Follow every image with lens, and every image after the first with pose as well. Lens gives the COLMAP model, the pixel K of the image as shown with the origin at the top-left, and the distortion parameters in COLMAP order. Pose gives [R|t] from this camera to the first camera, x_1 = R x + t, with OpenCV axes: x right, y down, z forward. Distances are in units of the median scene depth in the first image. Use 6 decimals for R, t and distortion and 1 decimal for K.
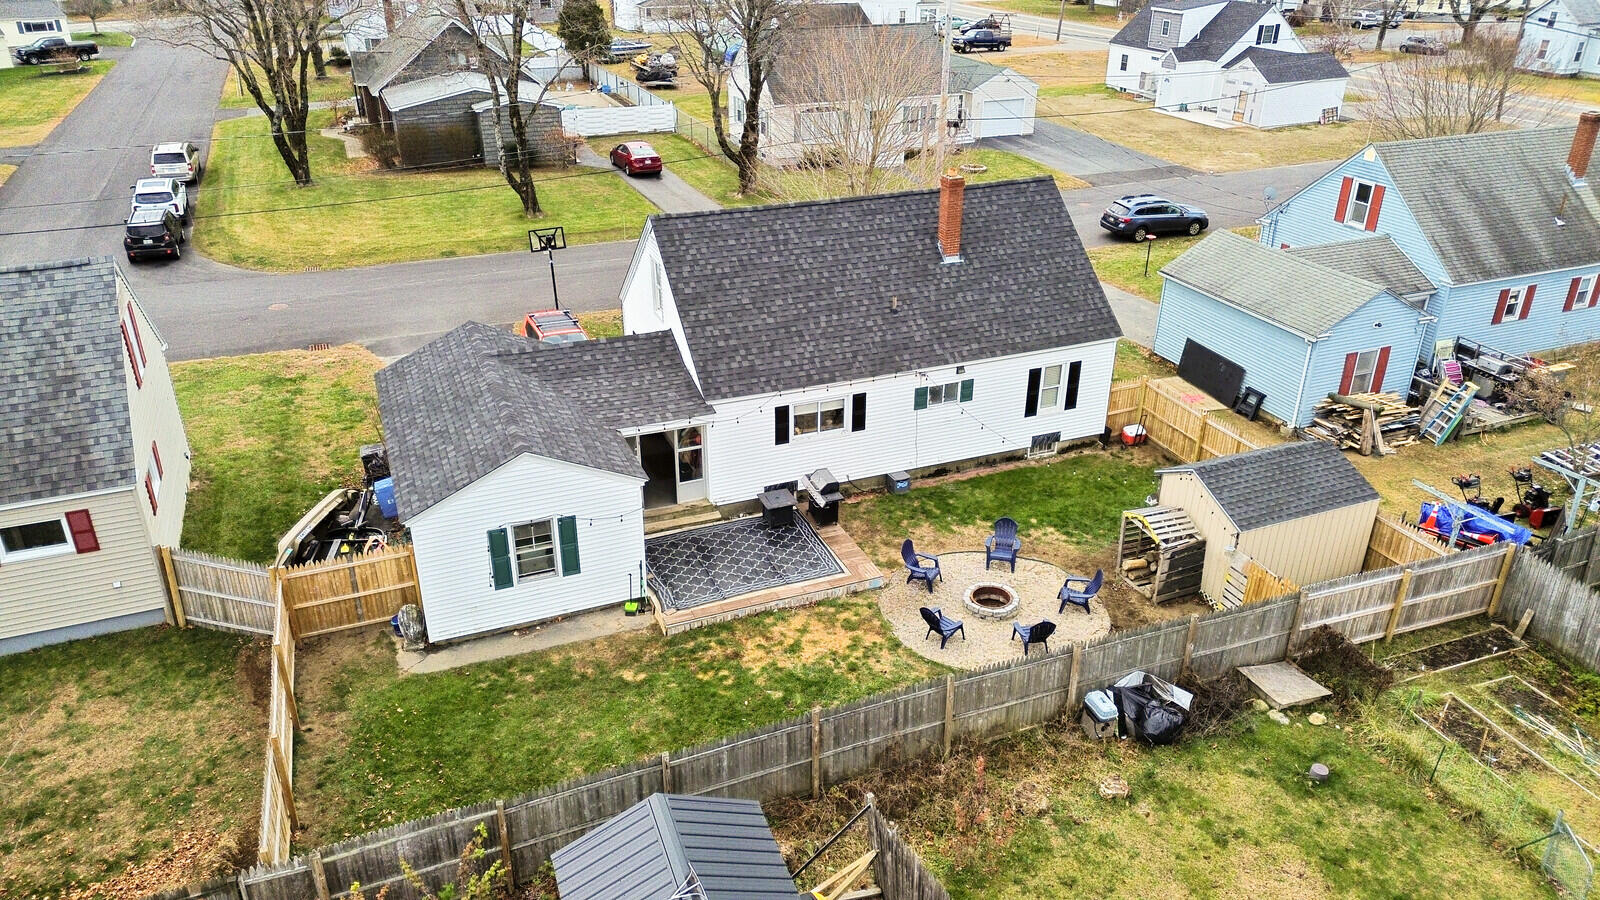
lens RADIAL K [[1099.4, 0, 801.9], [0, 1099.4, 431.4], [0, 0, 1]] dist [0.030999, -0.031044]
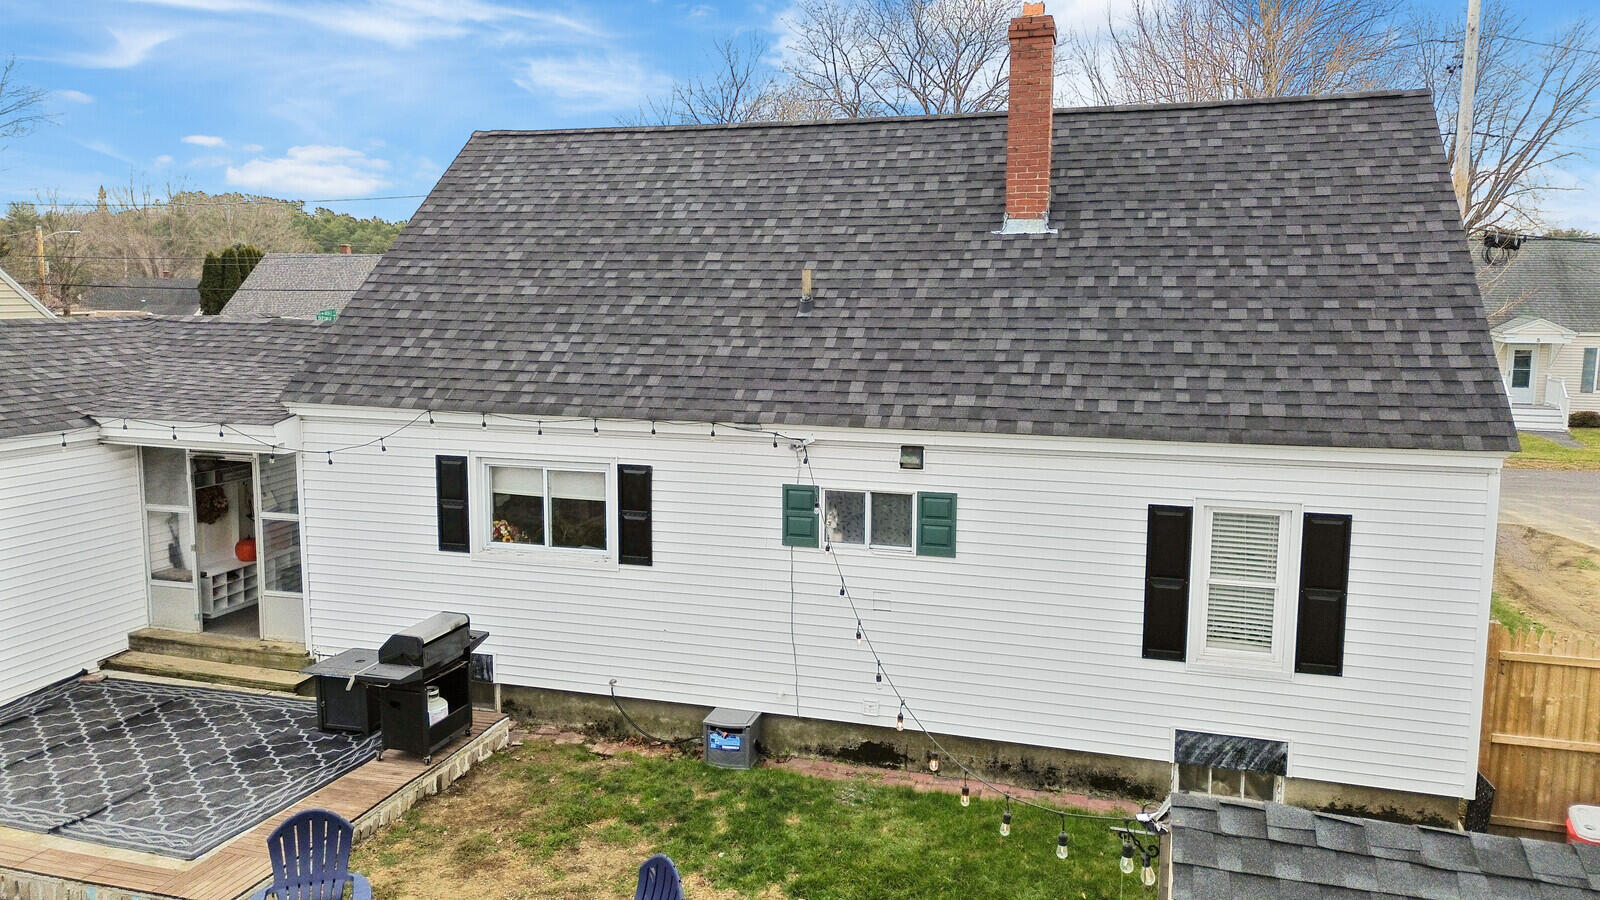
lens RADIAL K [[1099.4, 0, 801.9], [0, 1099.4, 431.4], [0, 0, 1]] dist [0.030999, -0.031044]
pose [[0.789533, 0.078530, -0.608663, 0.343922], [-0.272114, 0.933754, -0.232501, 0.031107], [0.550083, 0.349193, 0.758599, 0.722247]]
